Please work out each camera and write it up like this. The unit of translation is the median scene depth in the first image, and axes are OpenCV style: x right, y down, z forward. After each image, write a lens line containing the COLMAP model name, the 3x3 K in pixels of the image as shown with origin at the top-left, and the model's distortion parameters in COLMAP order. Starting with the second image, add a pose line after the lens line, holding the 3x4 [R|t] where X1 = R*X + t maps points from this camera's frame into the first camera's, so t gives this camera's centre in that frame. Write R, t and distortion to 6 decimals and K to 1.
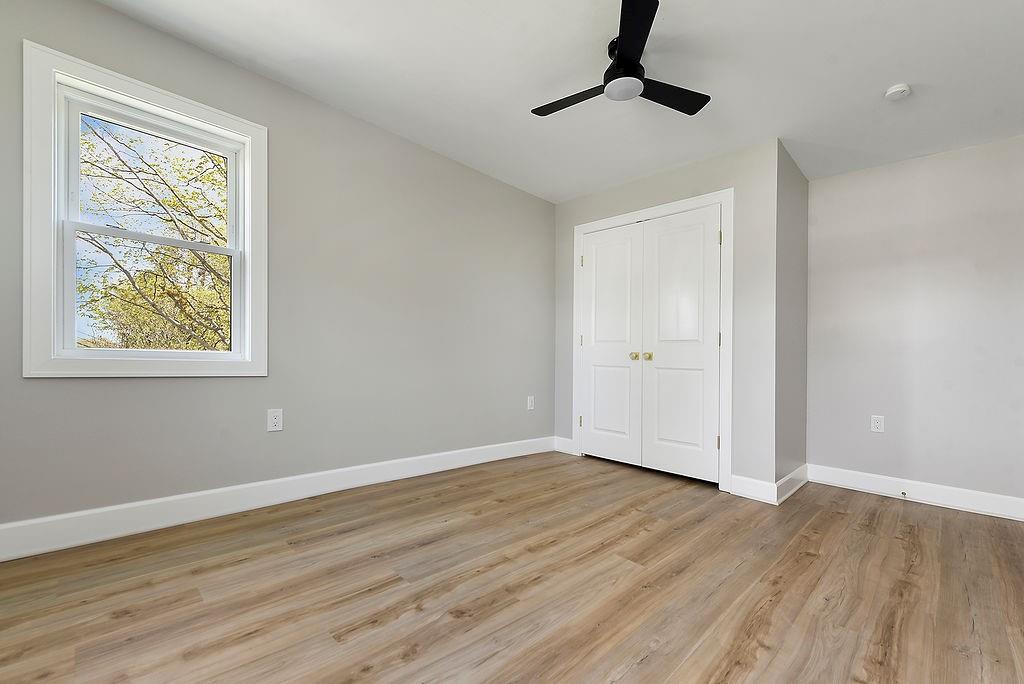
lens RADIAL K [[431.5, 0, 510.9], [0, 431.5, 362.7], [0, 0, 1]] dist [0.002229, -0.000330]
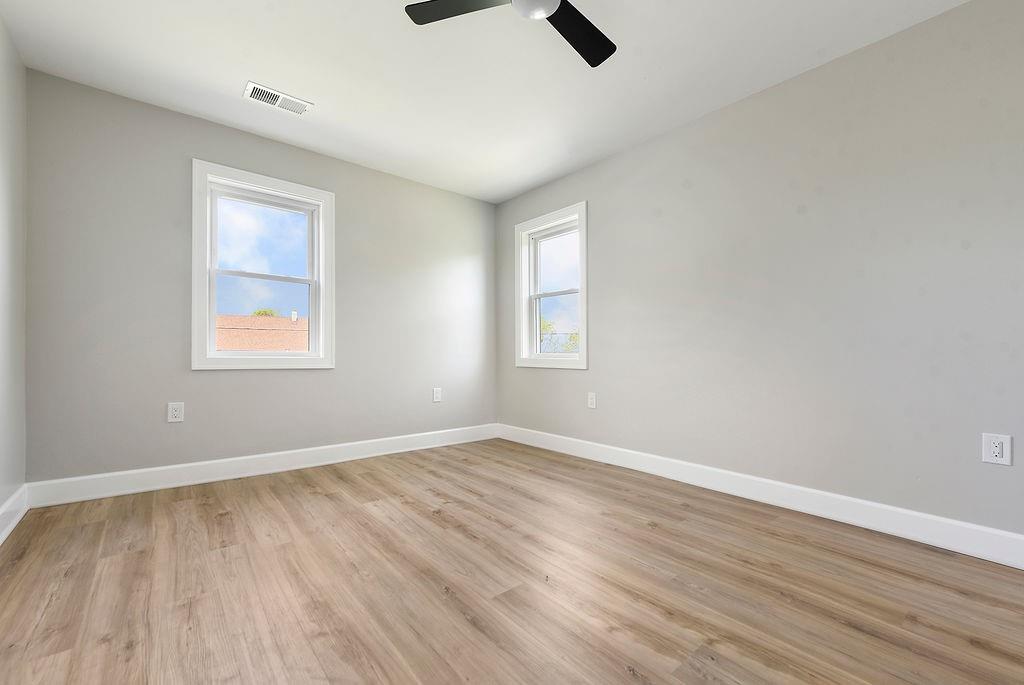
lens RADIAL K [[413.0, 0, 514.3], [0, 413.0, 373.2], [0, 0, 1]] dist [0.000375, -0.000058]
pose [[-0.076579, 0.013524, -0.996972, 1.064742], [-0.017903, 0.999728, 0.014937, 0.034198], [0.996903, 0.018992, -0.076316, 1.084533]]
